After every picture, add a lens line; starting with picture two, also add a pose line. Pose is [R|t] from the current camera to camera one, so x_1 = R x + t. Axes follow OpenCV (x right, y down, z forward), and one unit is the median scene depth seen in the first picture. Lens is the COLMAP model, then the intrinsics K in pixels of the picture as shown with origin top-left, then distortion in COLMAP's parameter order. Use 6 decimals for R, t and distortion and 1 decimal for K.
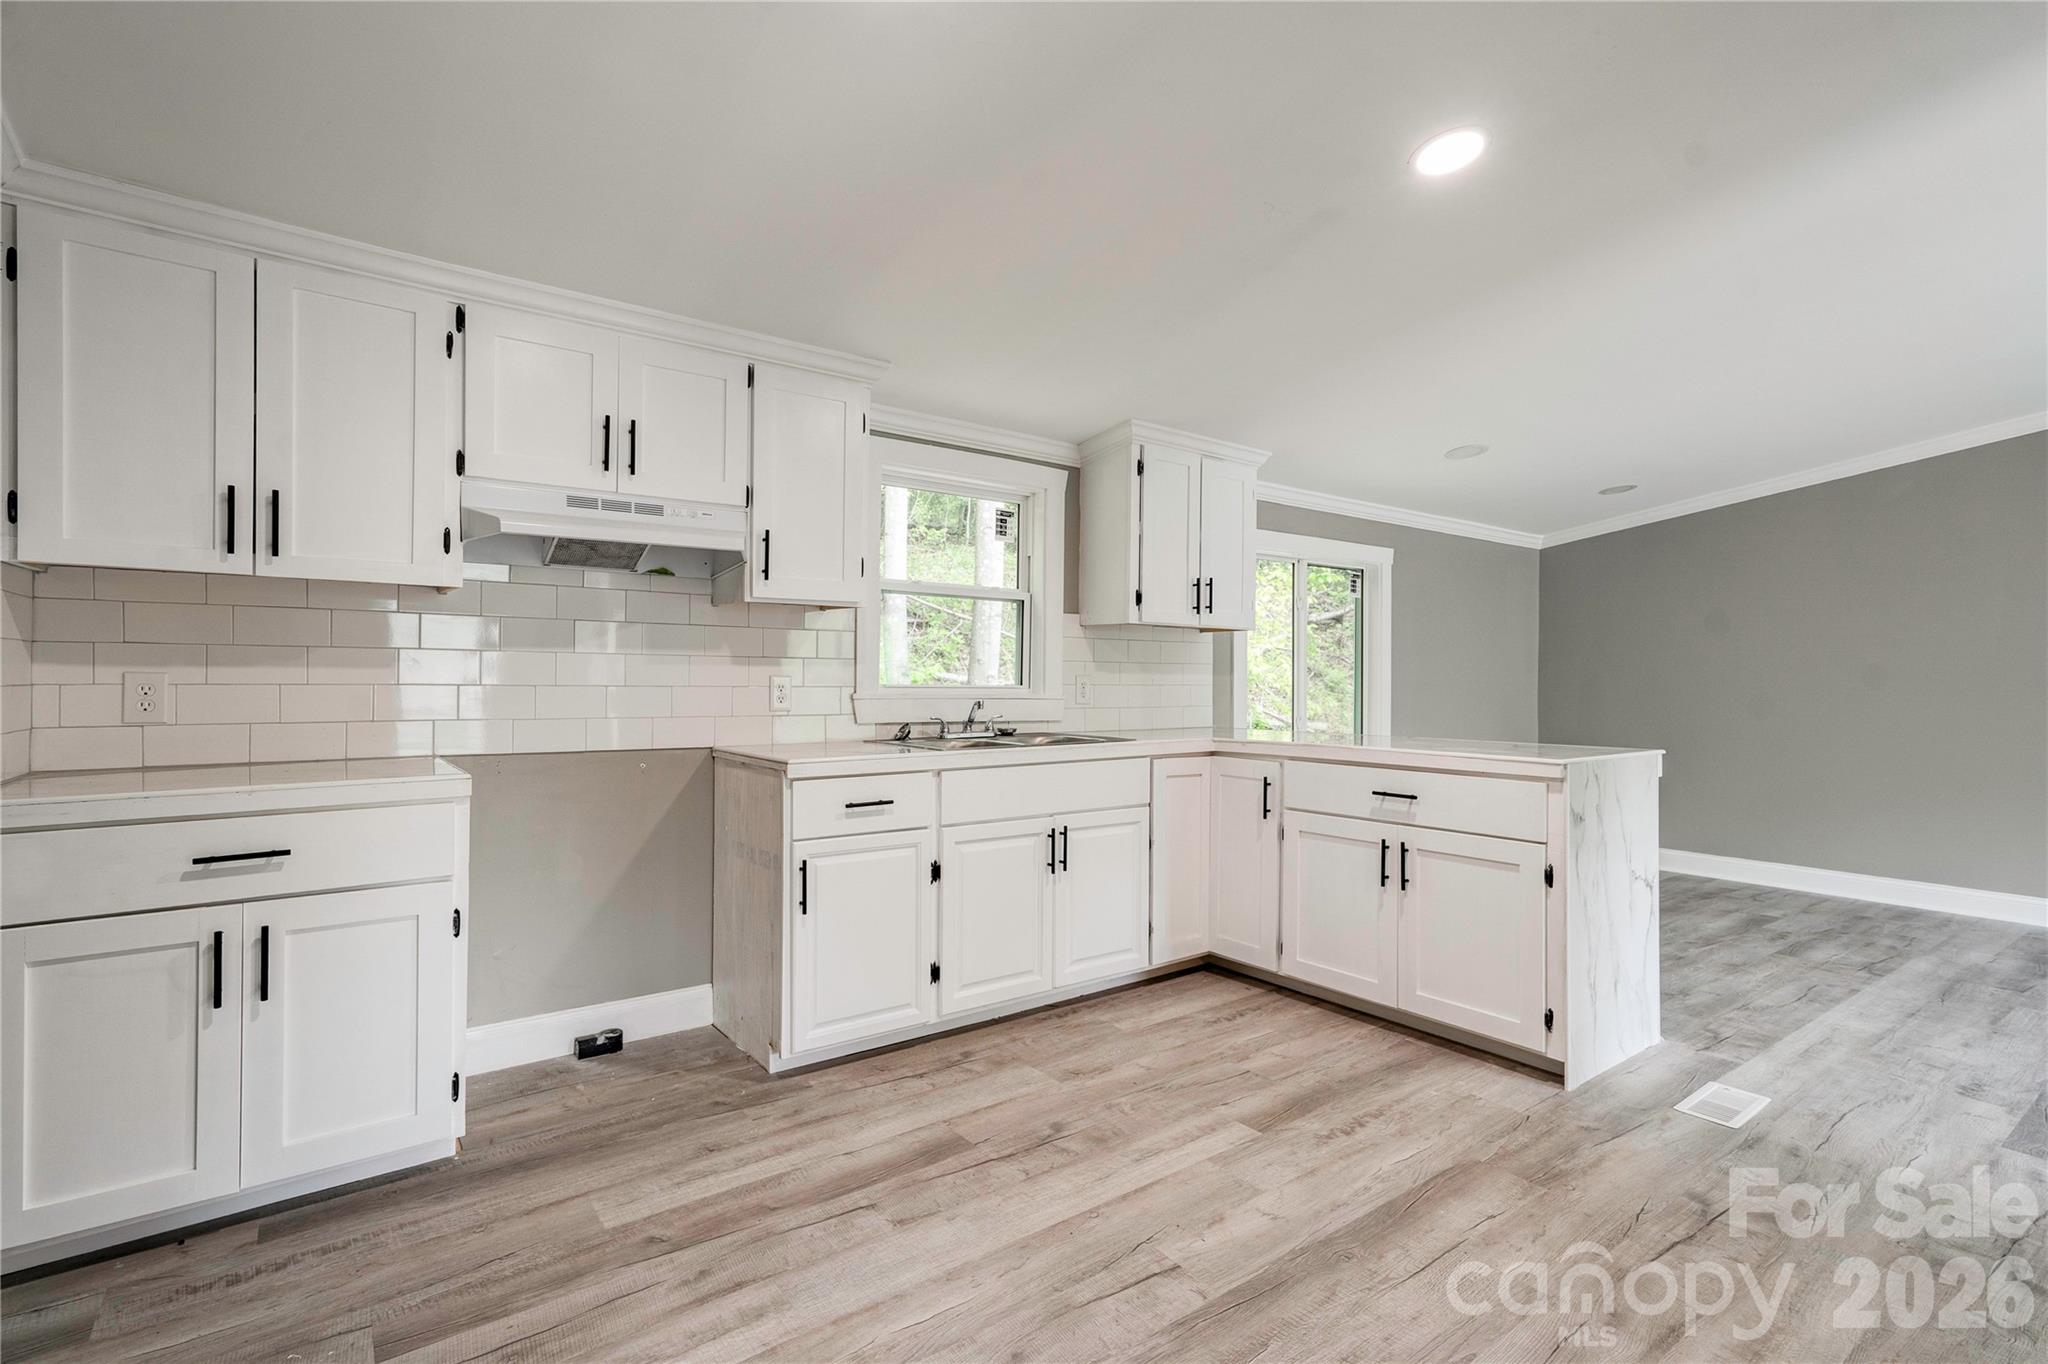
lens RADIAL K [[951.3, 0, 1008.3], [0, 951.3, 677.8], [0, 0, 1]] dist [-0.008456, 0.016519]
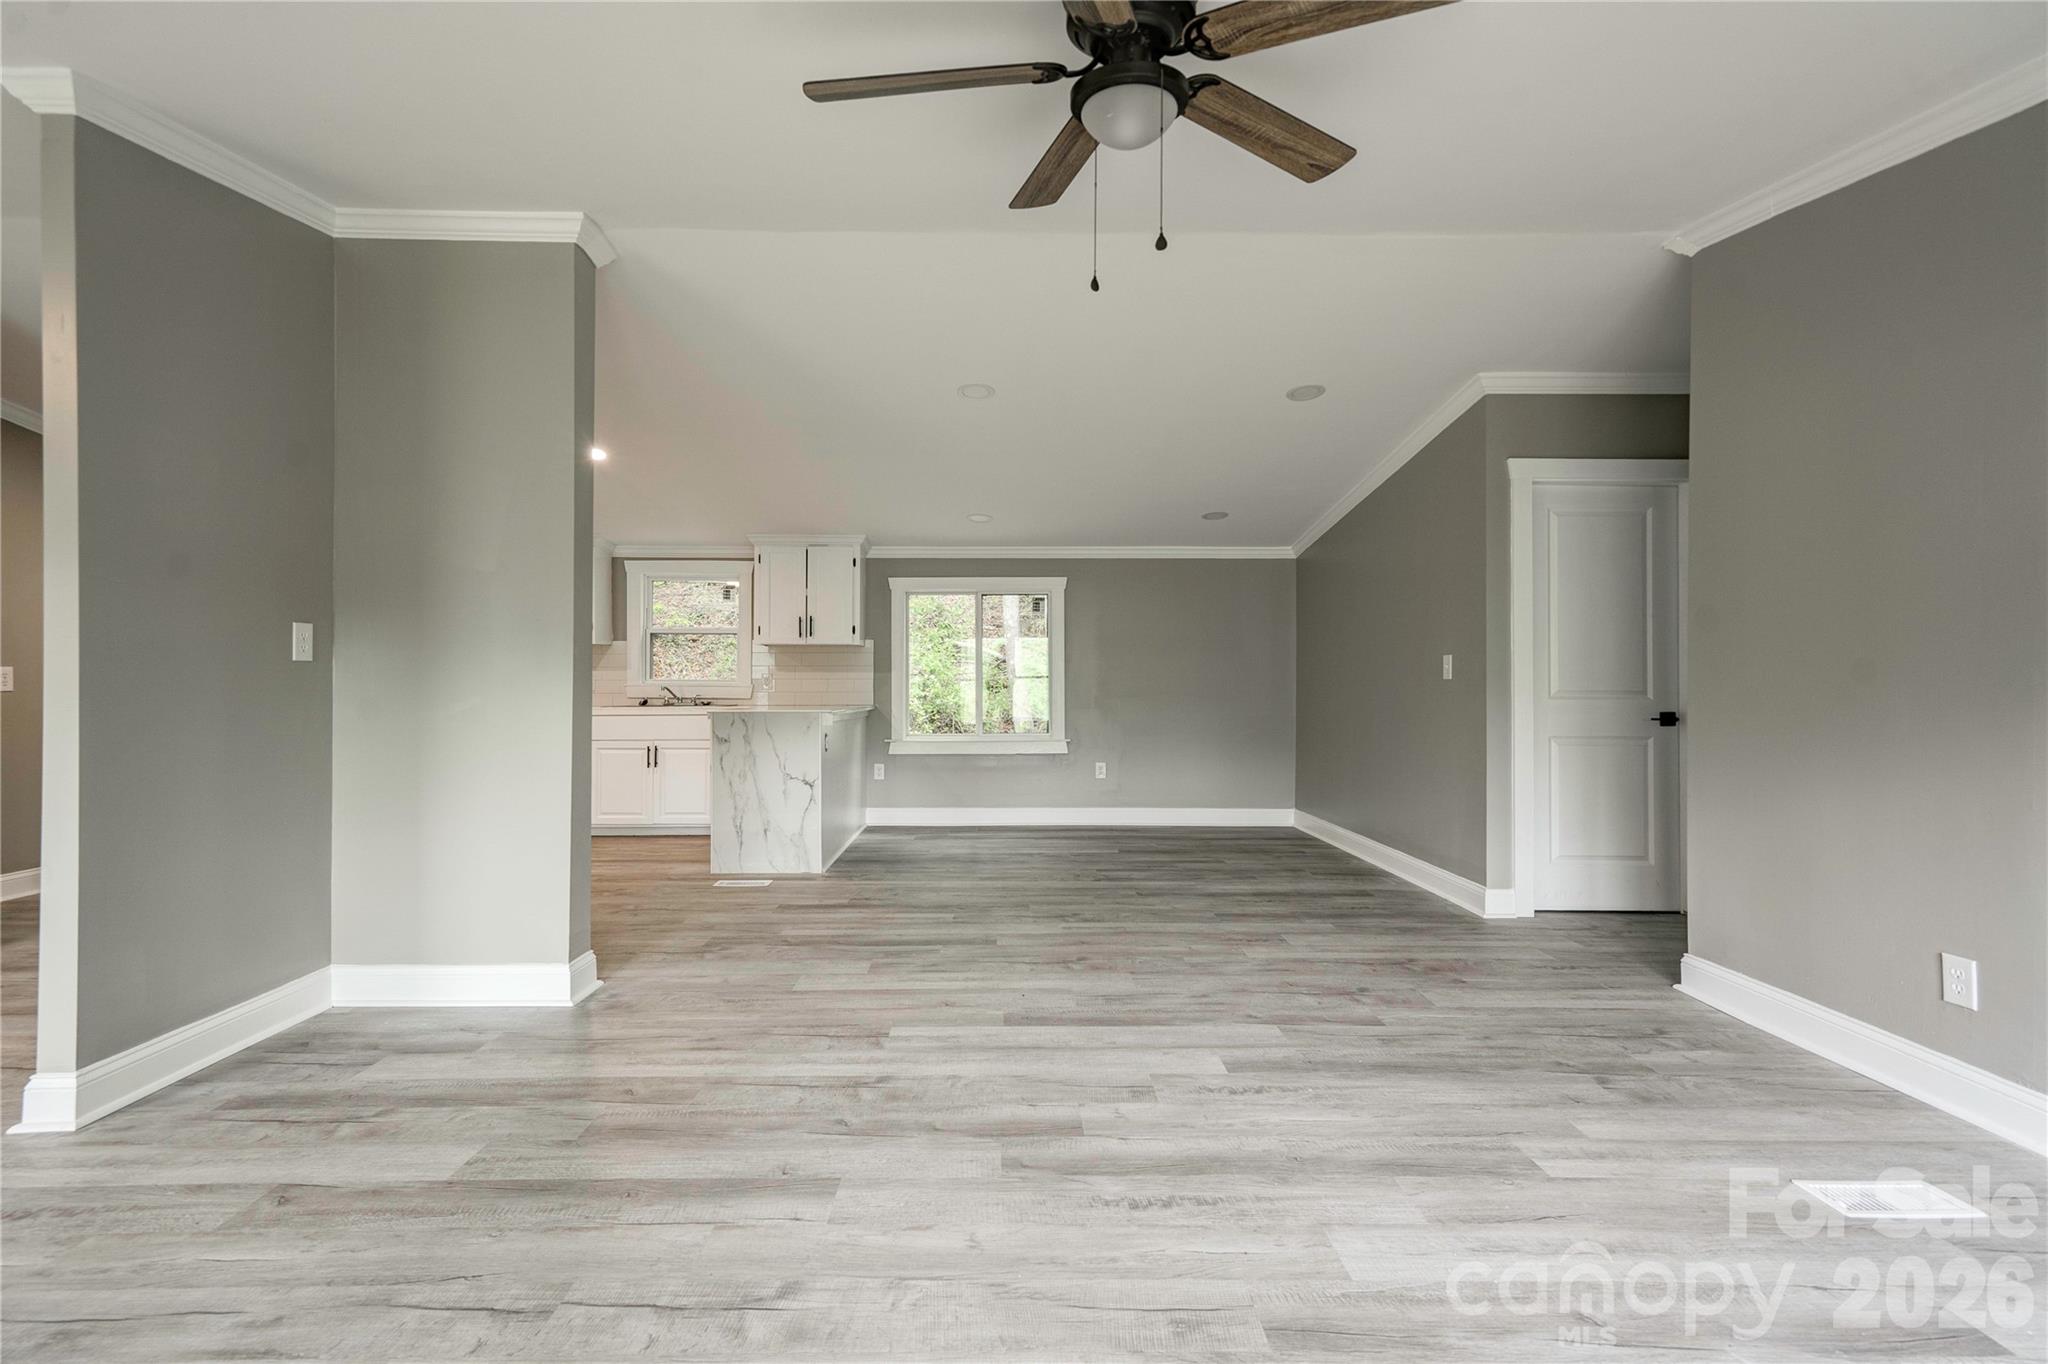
lens RADIAL K [[938.1, 0, 1007.0], [0, 938.1, 680.3], [0, 0, 1]] dist [-0.004012, 0.010821]
pose [[0.815542, -0.007848, -0.578644, 2.171315], [0.005155, 0.999967, -0.006297, 0.034760], [0.578674, 0.002153, 0.815556, -0.261670]]
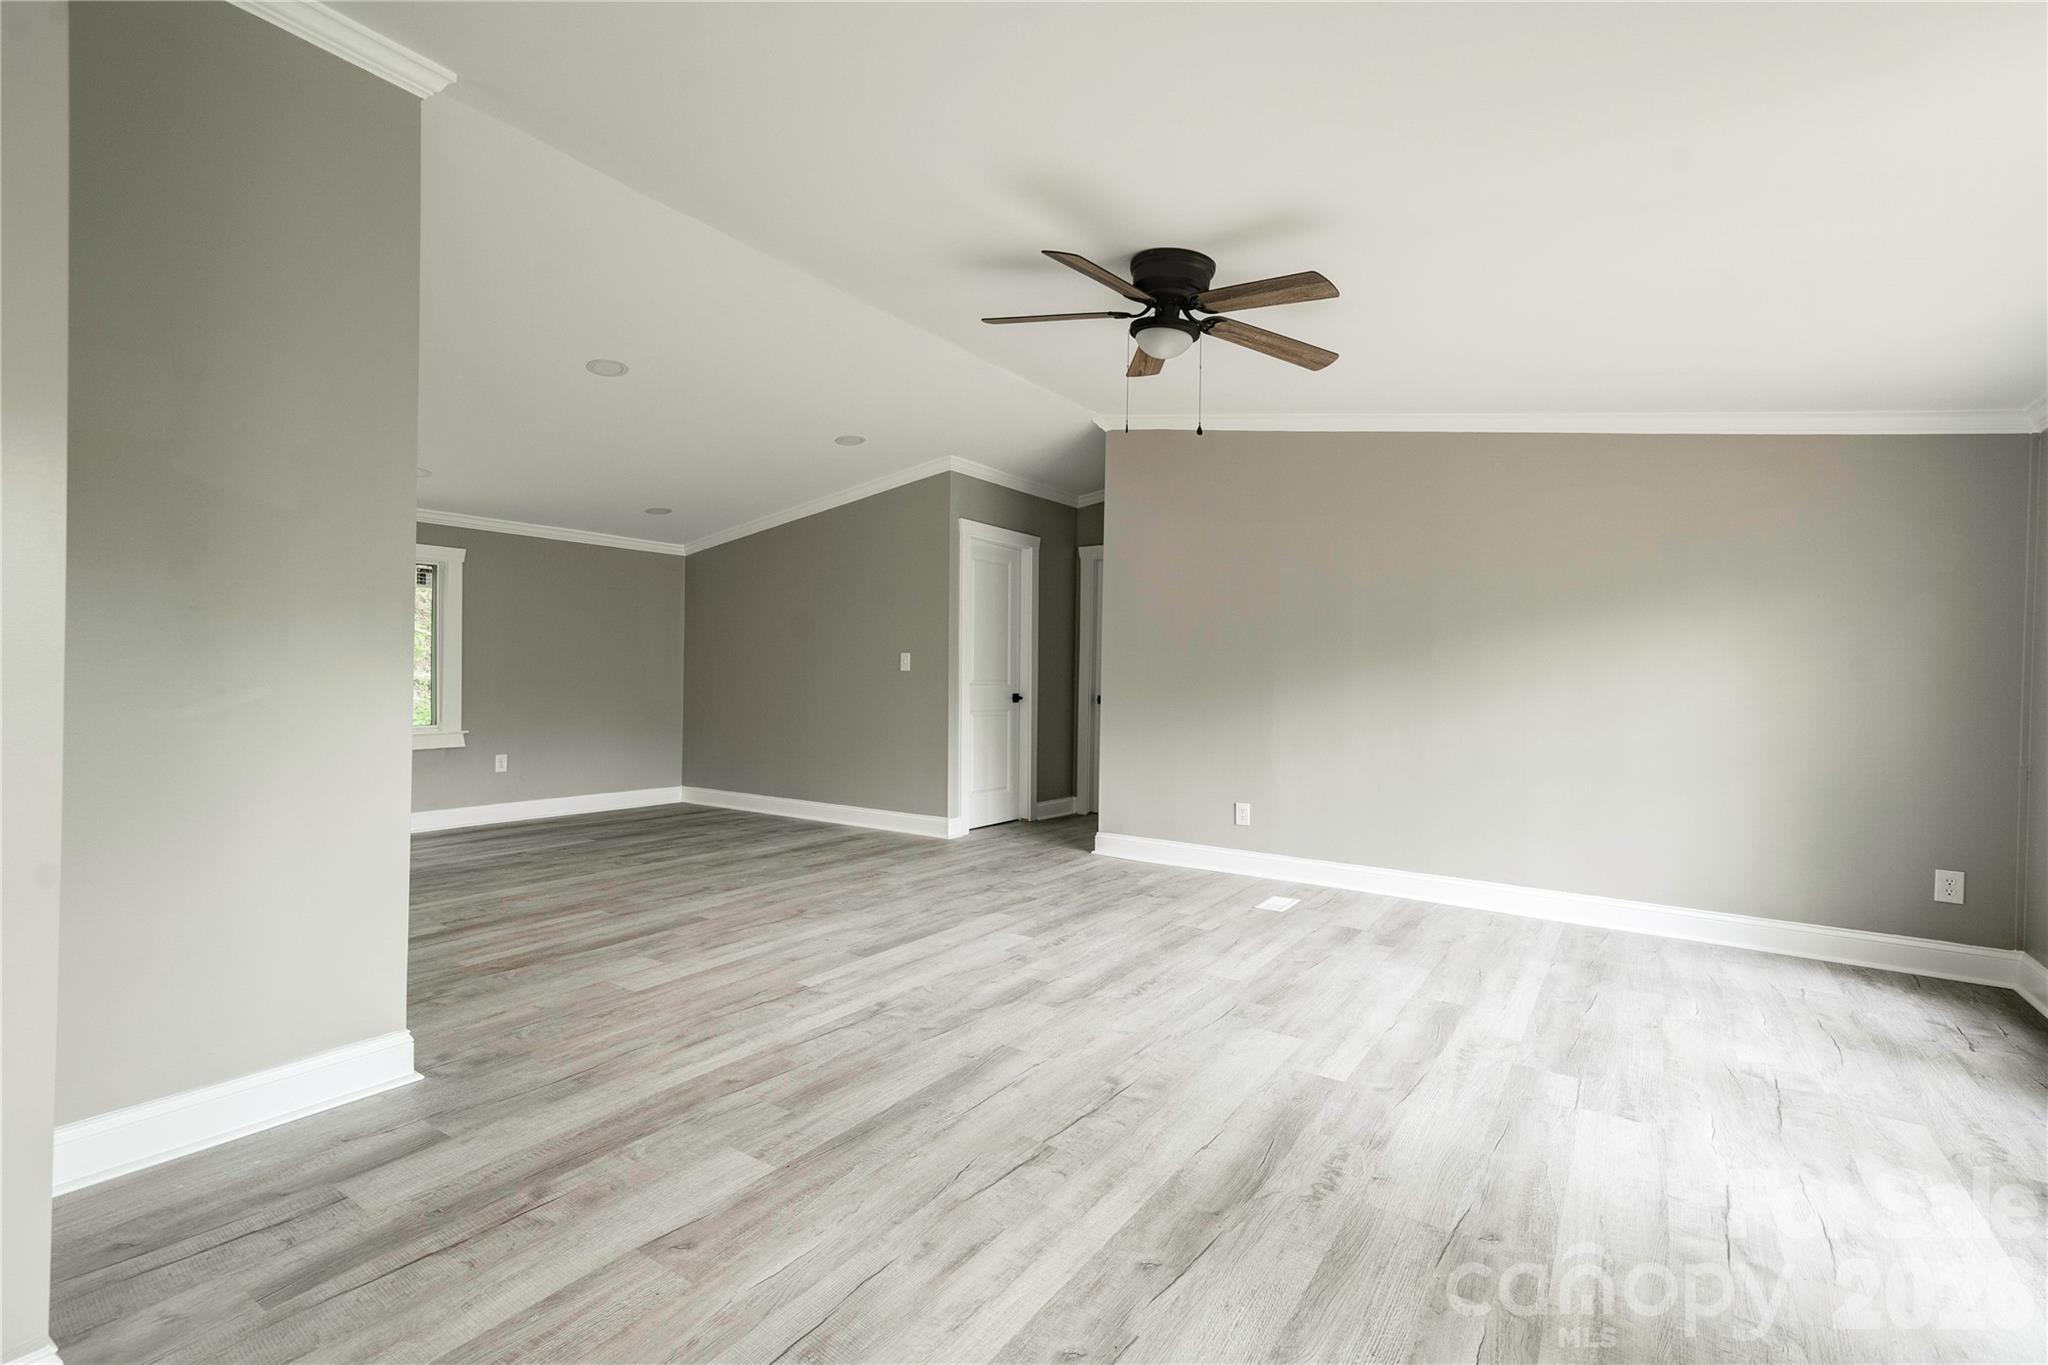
lens RADIAL K [[938.1, 0, 1007.0], [0, 938.1, 680.8], [0, 0, 1]] dist [-0.004012, 0.010821]
pose [[0.942786, 0.004499, 0.333367, 1.292162], [-0.007919, 0.999929, 0.008900, 0.027607], [-0.333303, -0.011031, 0.942755, -0.672949]]
